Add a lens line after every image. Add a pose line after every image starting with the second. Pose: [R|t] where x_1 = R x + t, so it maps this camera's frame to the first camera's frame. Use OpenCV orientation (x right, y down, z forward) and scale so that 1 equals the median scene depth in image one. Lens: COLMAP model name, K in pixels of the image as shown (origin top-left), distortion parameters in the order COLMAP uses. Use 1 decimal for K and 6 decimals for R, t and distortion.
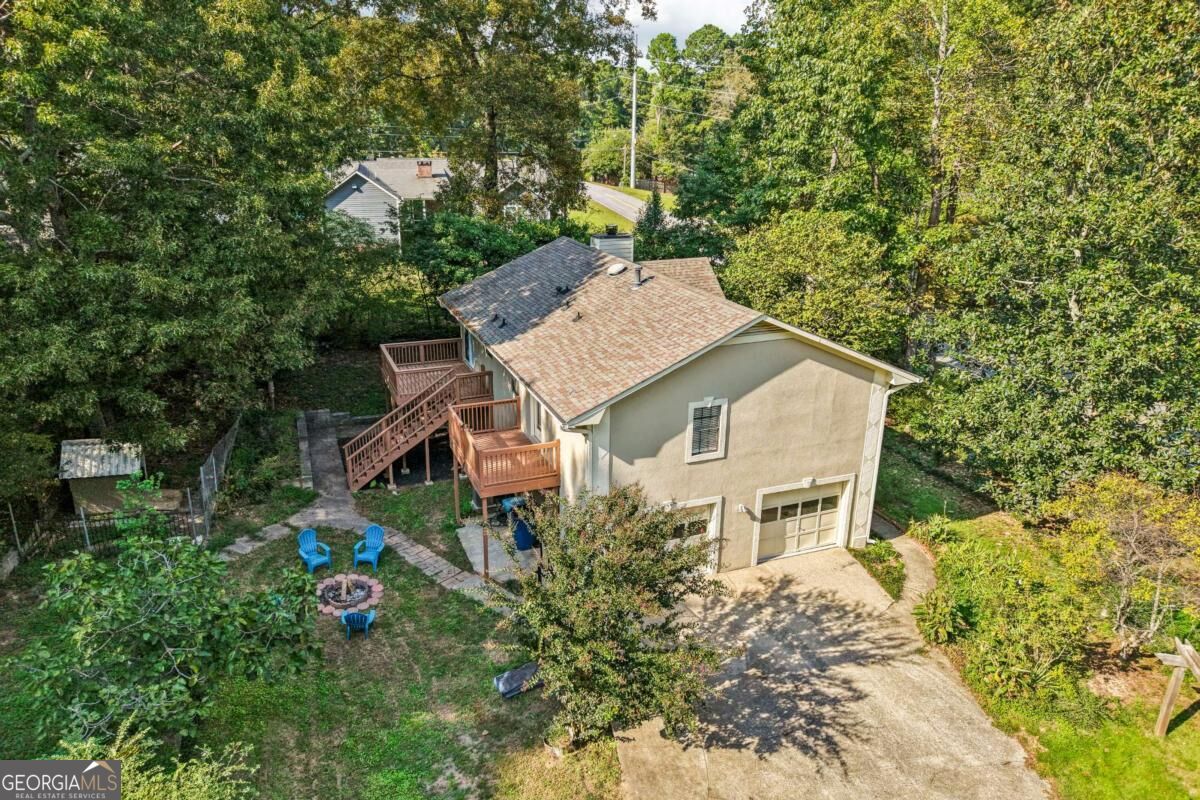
lens RADIAL K [[819.7, 0, 605.3], [0, 819.7, 400.0], [0, 0, 1]] dist [0.025659, -0.030870]
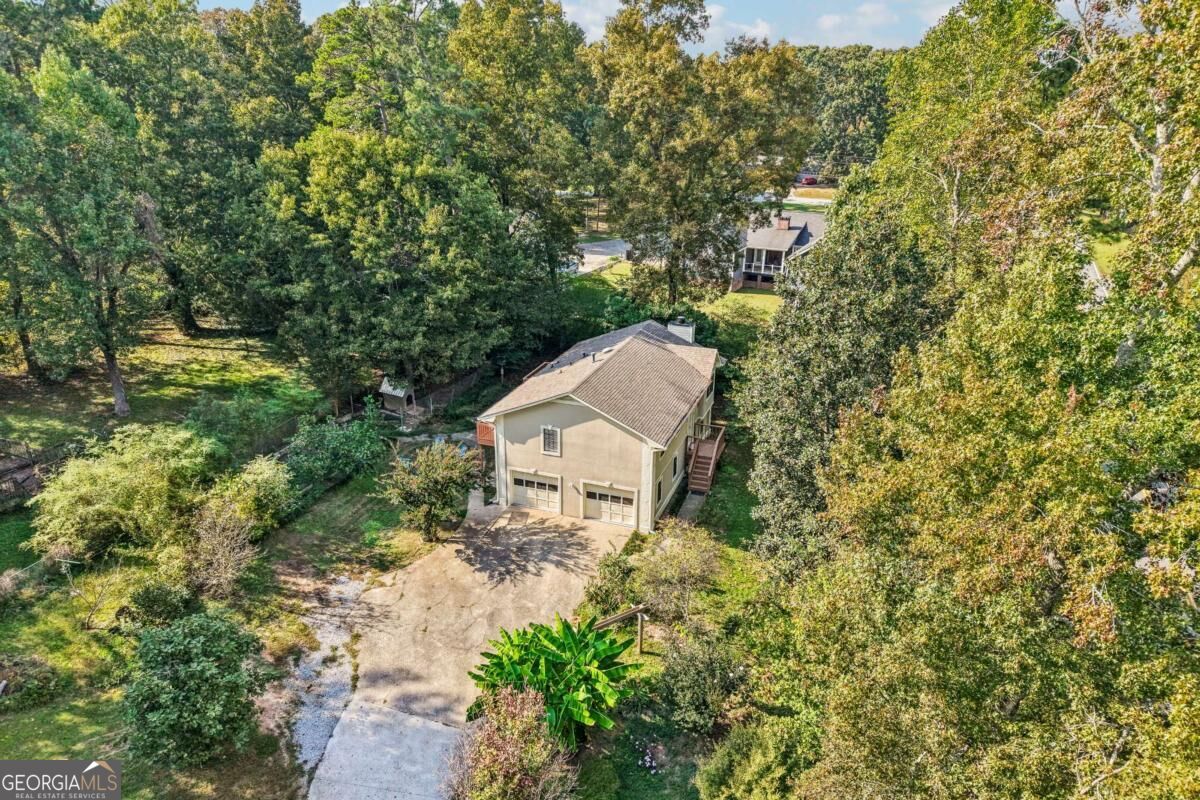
lens RADIAL K [[819.7, 0, 595.4], [0, 819.7, 399.2], [0, 0, 1]] dist [0.025659, -0.030870]
pose [[0.737582, 0.236072, -0.632647, 1.422336], [-0.215863, 0.970168, 0.110350, -0.301695], [0.639825, 0.055173, 0.766538, -0.488204]]
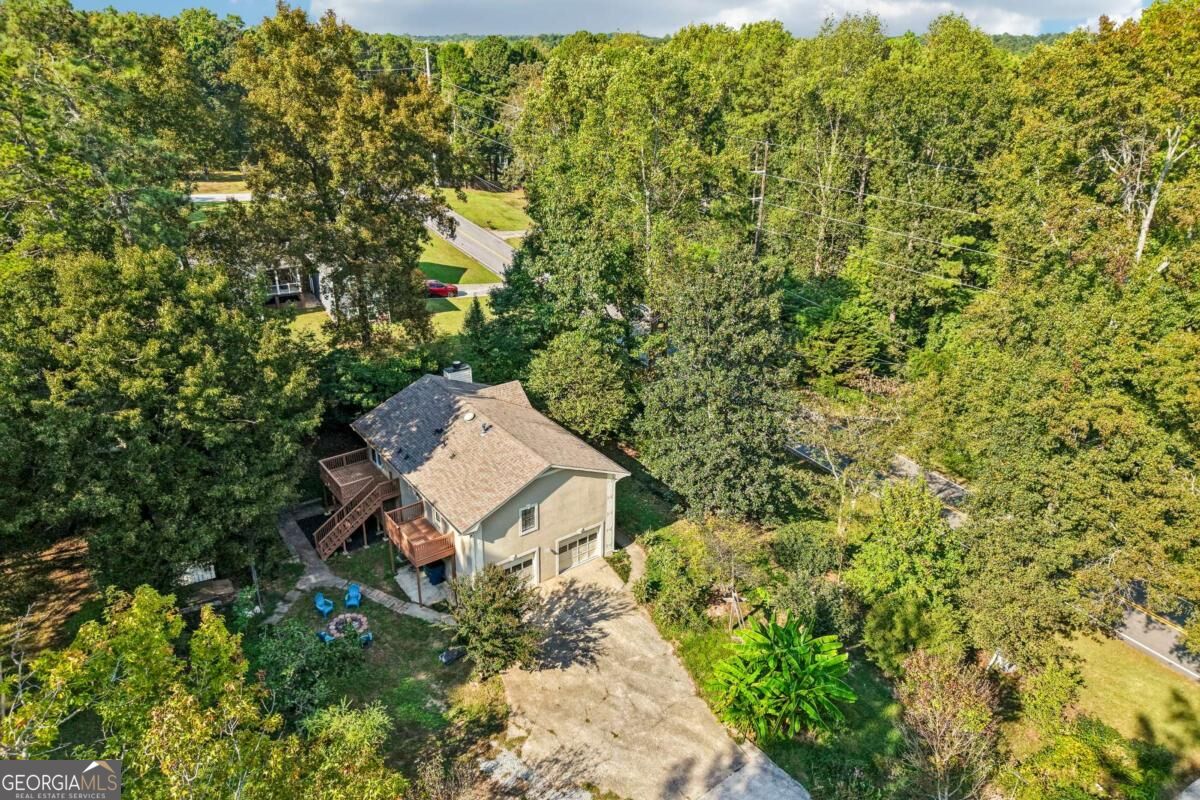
lens RADIAL K [[819.7, 0, 620.8], [0, 819.7, 383.3], [0, 0, 1]] dist [0.025659, -0.030870]
pose [[0.966625, -0.094006, 0.238325, -0.102855], [0.075165, 0.993372, 0.086966, -0.439230], [-0.244921, -0.066150, 0.967284, -0.965841]]
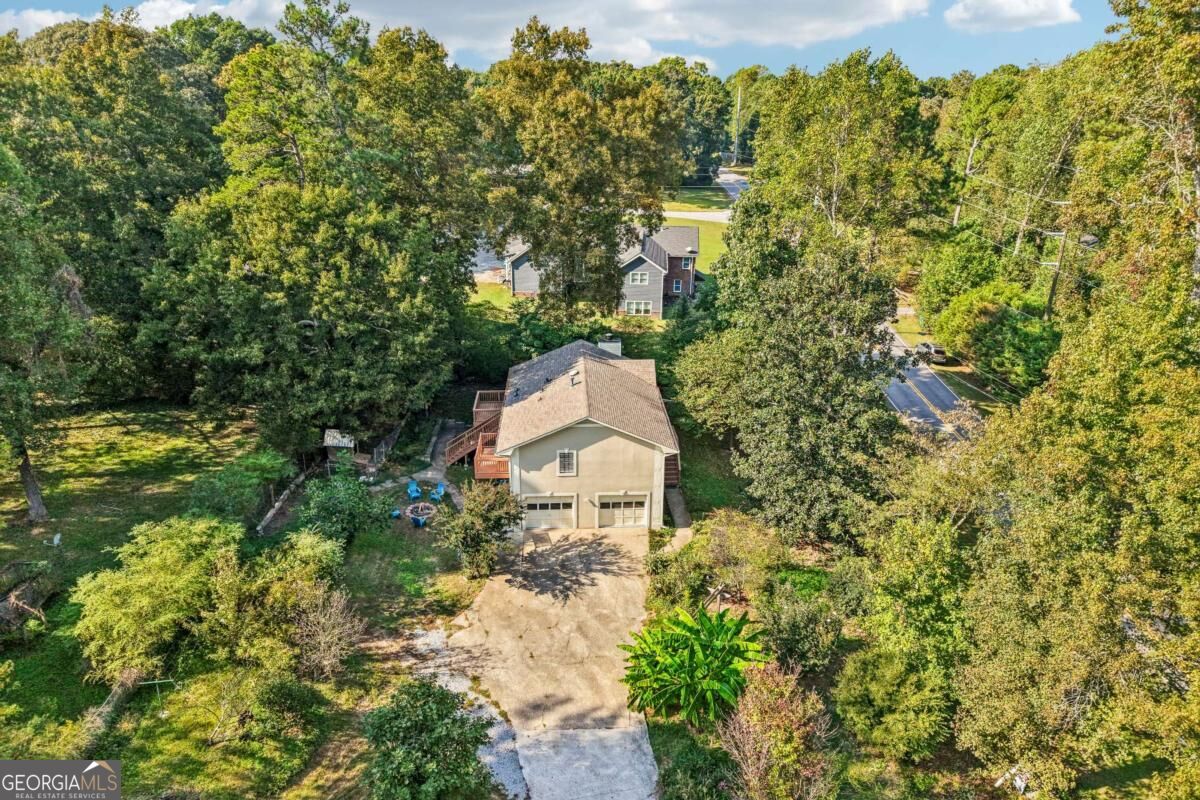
lens RADIAL K [[819.7, 0, 611.6], [0, 819.7, 395.6], [0, 0, 1]] dist [0.025659, -0.030870]
pose [[0.944597, 0.111523, -0.308706, 0.873165], [-0.101853, 0.993673, 0.047318, -0.252951], [0.312030, -0.013254, 0.949980, -1.038011]]
